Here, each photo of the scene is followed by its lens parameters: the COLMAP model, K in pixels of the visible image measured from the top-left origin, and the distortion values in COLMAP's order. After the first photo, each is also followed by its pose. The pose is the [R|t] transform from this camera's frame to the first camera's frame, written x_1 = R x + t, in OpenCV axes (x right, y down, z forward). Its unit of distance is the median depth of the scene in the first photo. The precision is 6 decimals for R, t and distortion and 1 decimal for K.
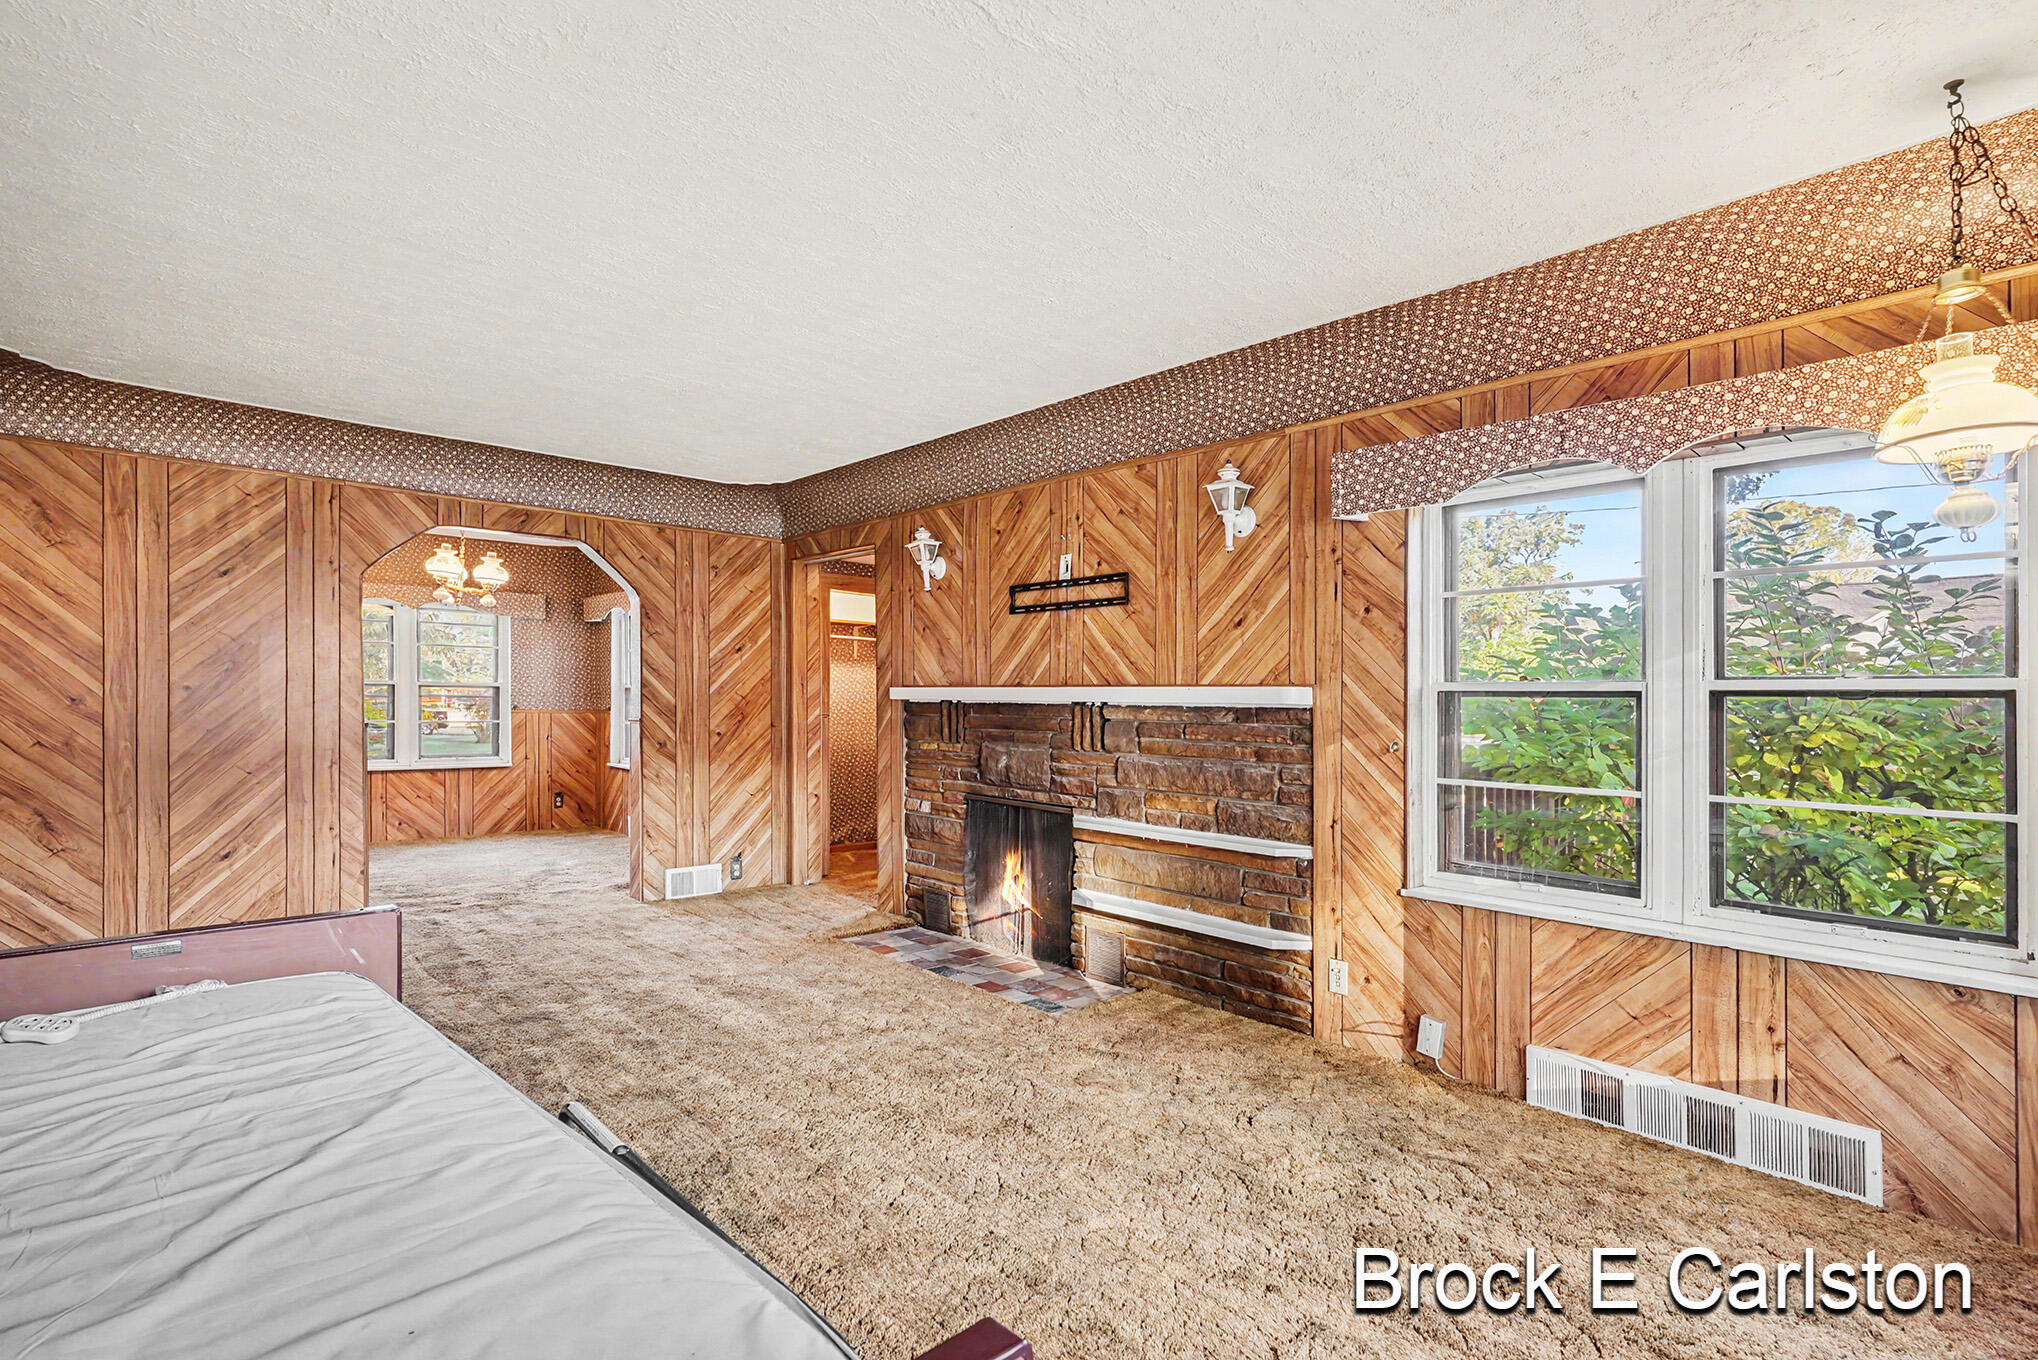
lens RADIAL K [[985.6, 0, 1031.5], [0, 985.6, 700.7], [0, 0, 1]] dist [-0.002522, 0.001316]
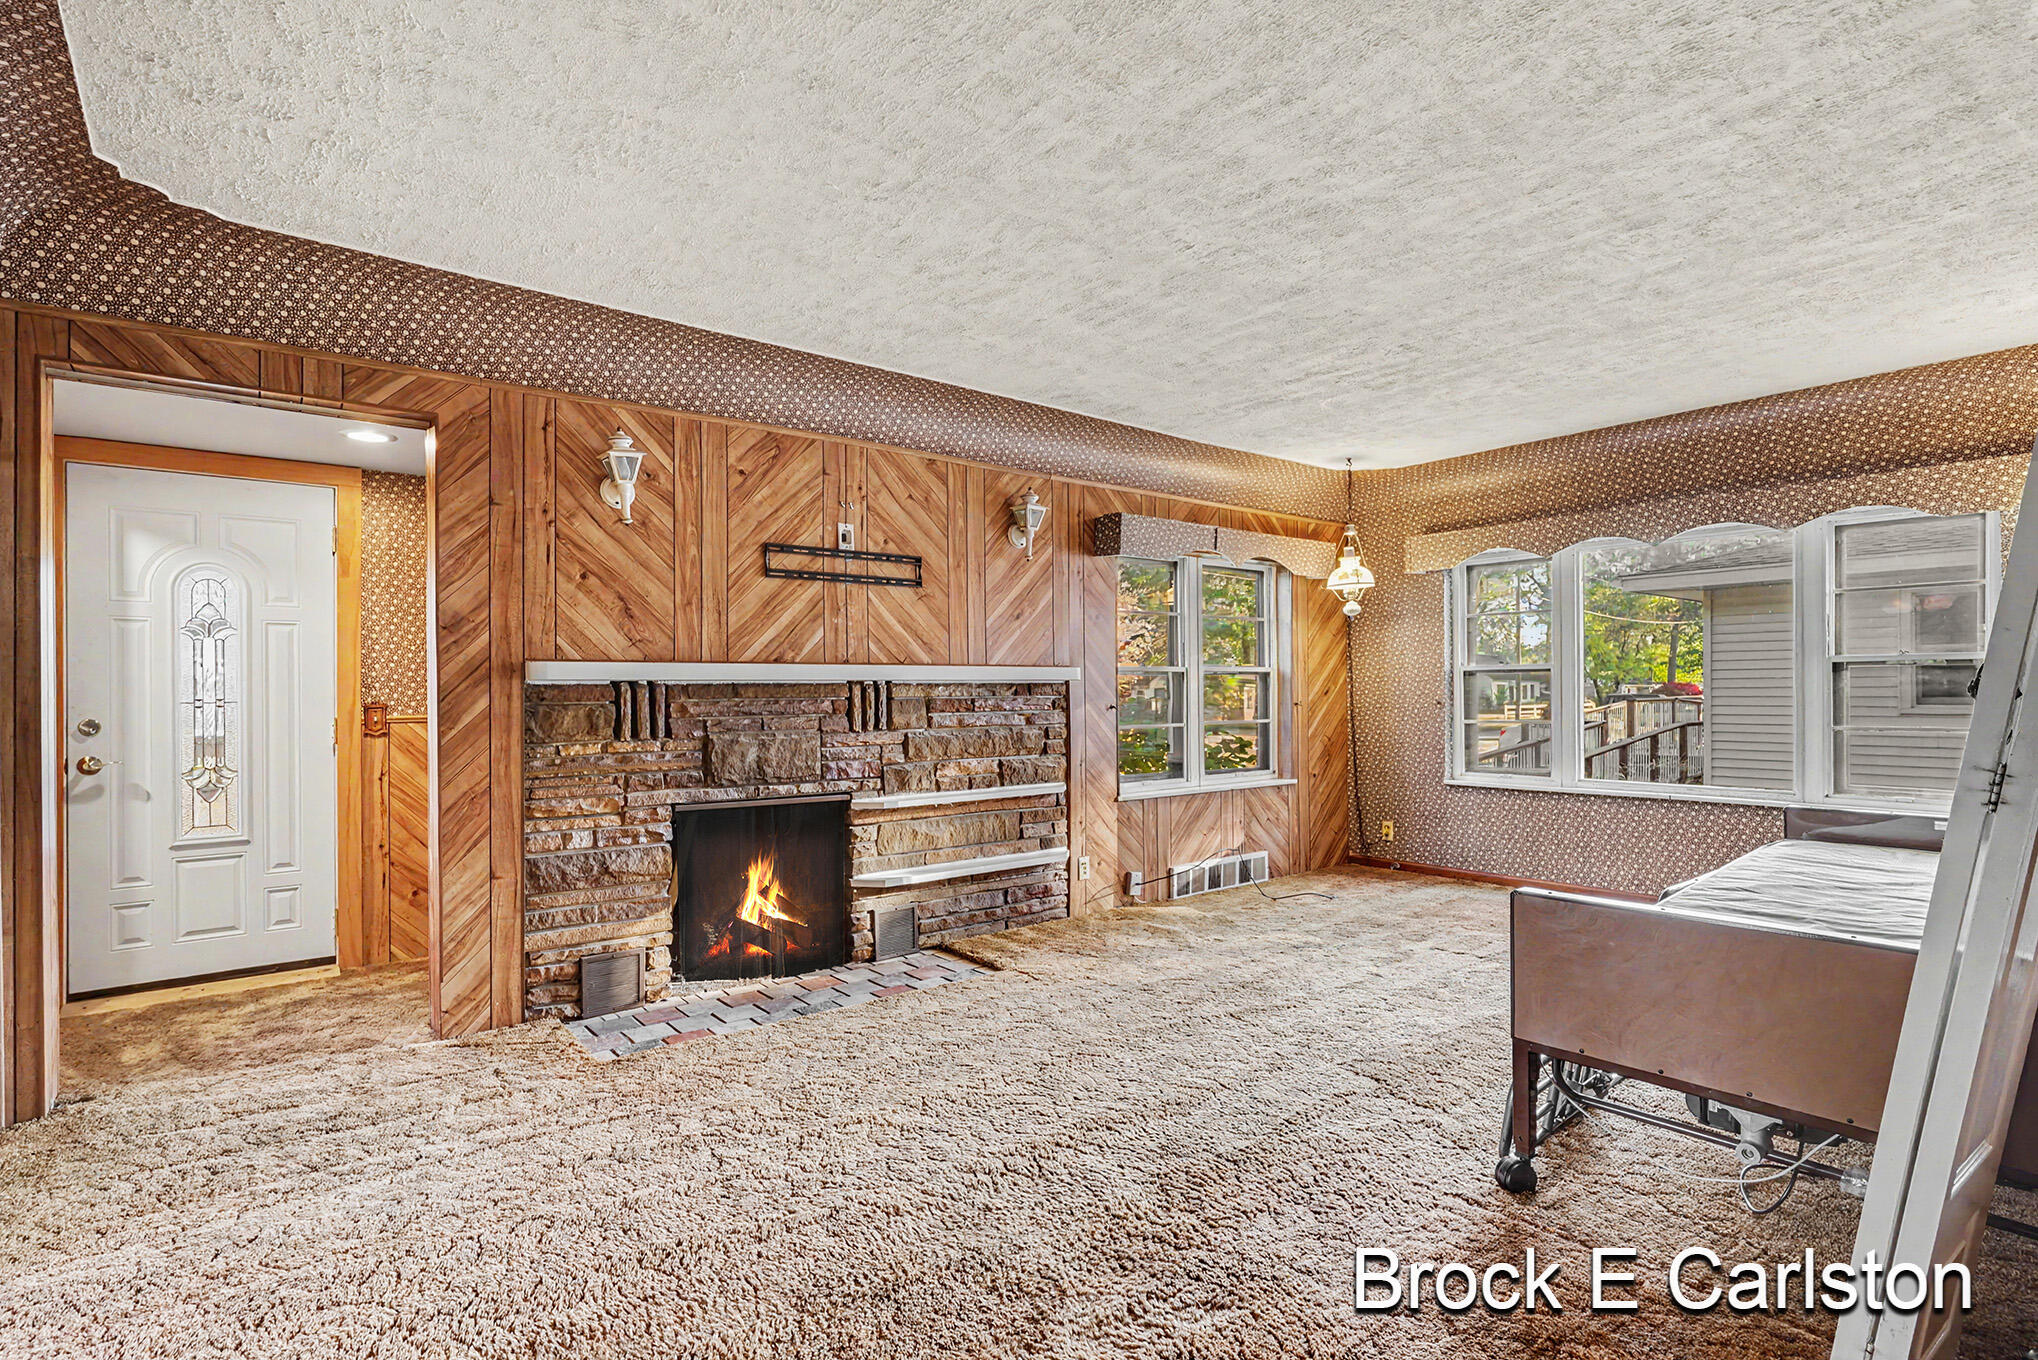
lens RADIAL K [[985.6, 0, 1032.8], [0, 985.6, 671.8], [0, 0, 1]] dist [-0.002522, 0.001316]
pose [[0.076289, -0.006966, 0.997061, -0.916730], [-0.002204, 0.999972, 0.007155, -0.014957], [-0.997083, -0.002743, 0.076271, 0.776586]]
